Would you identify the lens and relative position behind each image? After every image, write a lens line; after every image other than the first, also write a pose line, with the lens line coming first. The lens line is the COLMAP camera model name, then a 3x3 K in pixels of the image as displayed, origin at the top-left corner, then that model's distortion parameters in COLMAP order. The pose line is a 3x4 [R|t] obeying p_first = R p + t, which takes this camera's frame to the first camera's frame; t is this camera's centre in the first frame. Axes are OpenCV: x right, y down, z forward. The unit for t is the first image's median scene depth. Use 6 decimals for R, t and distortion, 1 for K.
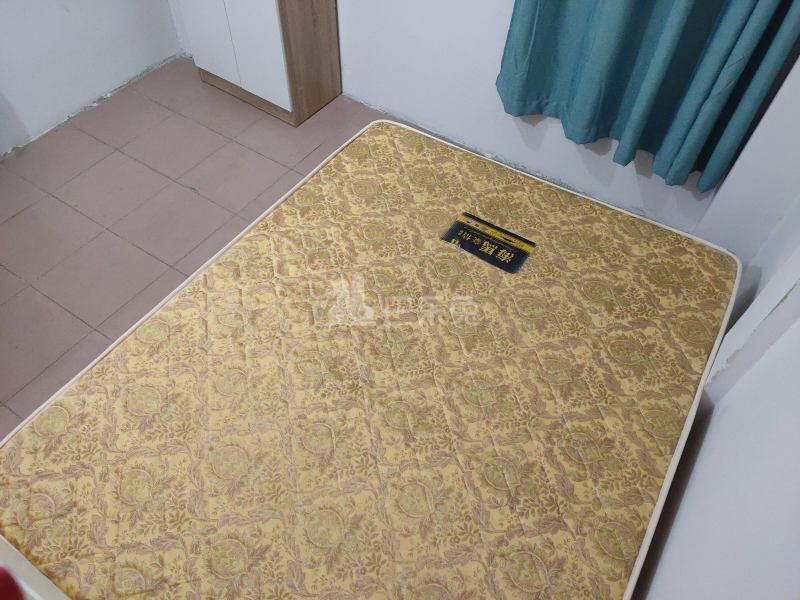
lens RADIAL K [[601.3, 0, 400.0], [0, 601.3, 300.0], [0, 0, 1]] dist [0.091357, -0.092422]
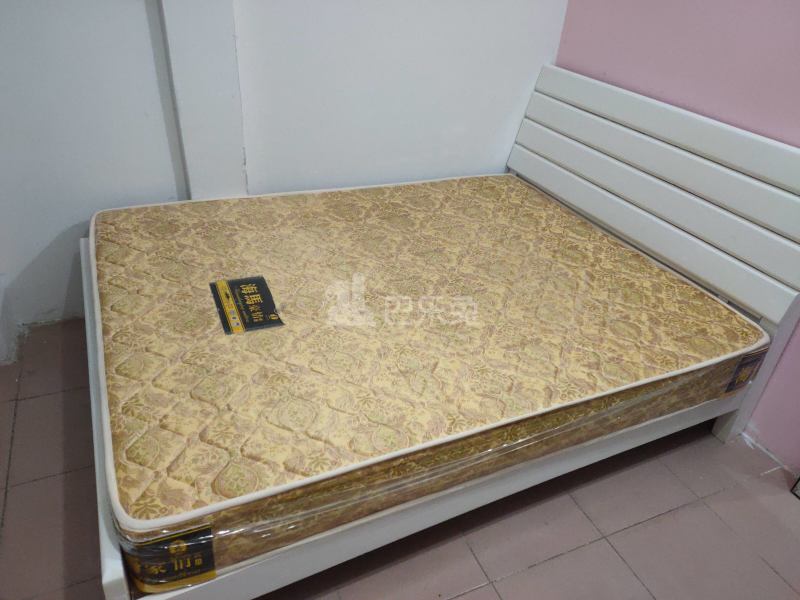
lens RADIAL K [[601.3, 0, 400.0], [0, 601.3, 300.0], [0, 0, 1]] dist [0.091357, -0.092422]
pose [[-0.840124, -0.360486, 0.405268, -0.421506], [0.353807, 0.202110, 0.913221, -0.865028], [-0.411112, 0.910605, -0.042255, 0.976937]]
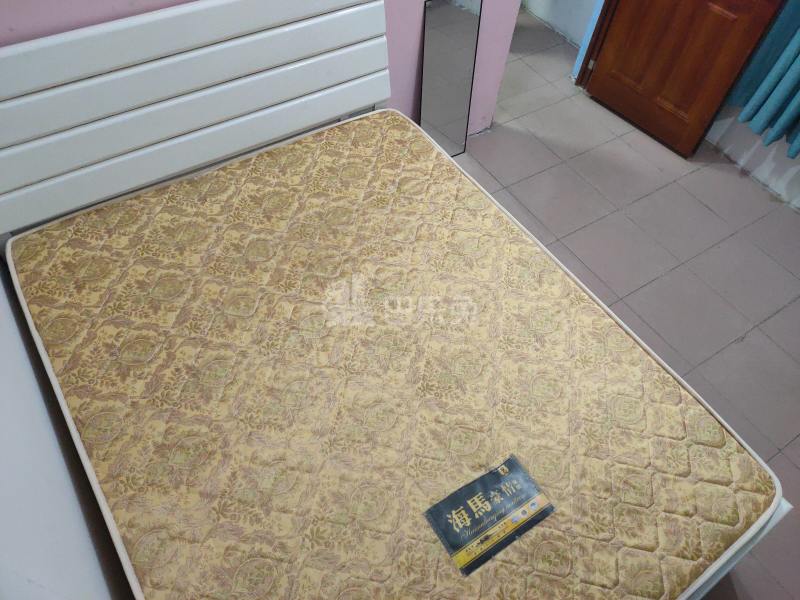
lens RADIAL K [[557.4, 0, 413.9], [0, 557.4, 302.4], [0, 0, 1]] dist [0.071184, -0.068274]
pose [[-0.384058, 0.720734, -0.577098, 0.408006], [-0.771875, 0.092359, 0.629030, -0.496124], [0.506663, 0.687032, 0.520845, 0.440678]]
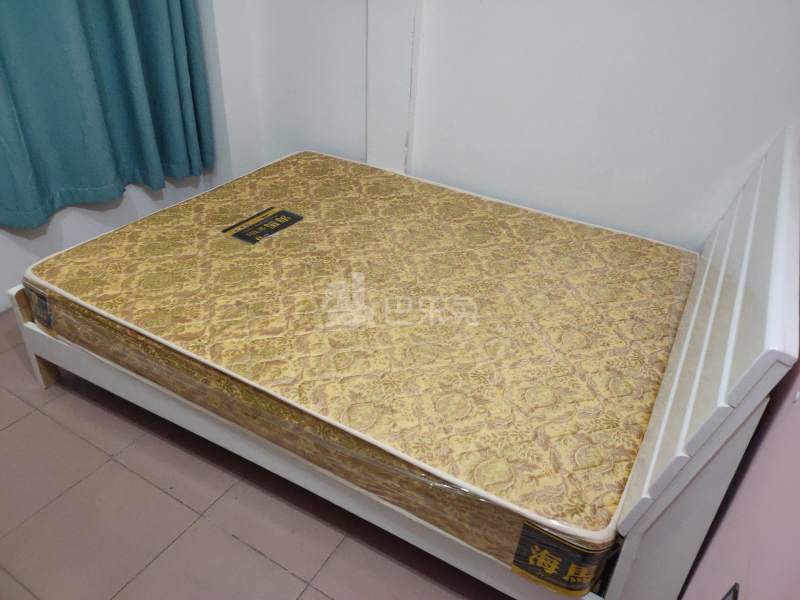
lens RADIAL K [[599.5, 0, 396.6], [0, 599.5, 281.5], [0, 0, 1]] dist [0.067334, -0.002197]
pose [[-0.033924, -0.536296, 0.843348, -0.906628], [0.744988, 0.548929, 0.379039, -0.291400], [-0.666215, 0.641142, 0.380912, 0.491448]]
